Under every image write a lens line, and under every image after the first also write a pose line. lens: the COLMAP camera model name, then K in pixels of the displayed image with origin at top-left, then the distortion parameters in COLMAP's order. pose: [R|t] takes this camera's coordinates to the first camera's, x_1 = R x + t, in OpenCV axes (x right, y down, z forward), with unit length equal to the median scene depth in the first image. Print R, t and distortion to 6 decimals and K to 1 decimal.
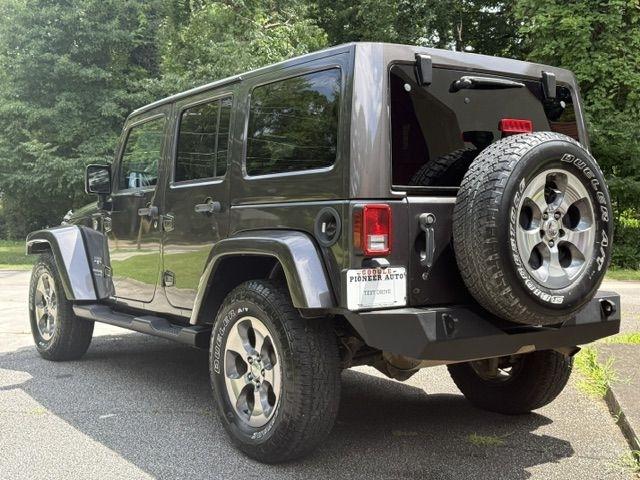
lens RADIAL K [[806.5, 0, 316.2], [0, 806.5, 232.5], [0, 0, 1]] dist [0.092379, -0.018938]
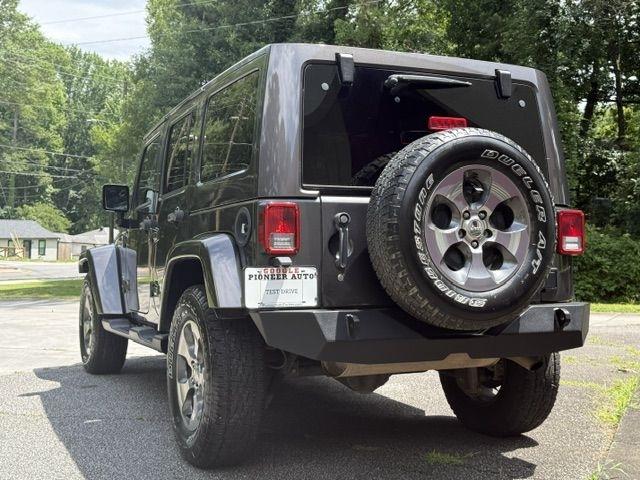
lens RADIAL K [[806.5, 0, 316.2], [0, 806.5, 232.5], [0, 0, 1]] dist [0.092379, -0.018938]
pose [[0.981739, -0.005459, -0.190155, 0.288036], [-0.004033, 0.998766, -0.049495, 0.047782], [0.190191, 0.049358, 0.980506, 0.036438]]
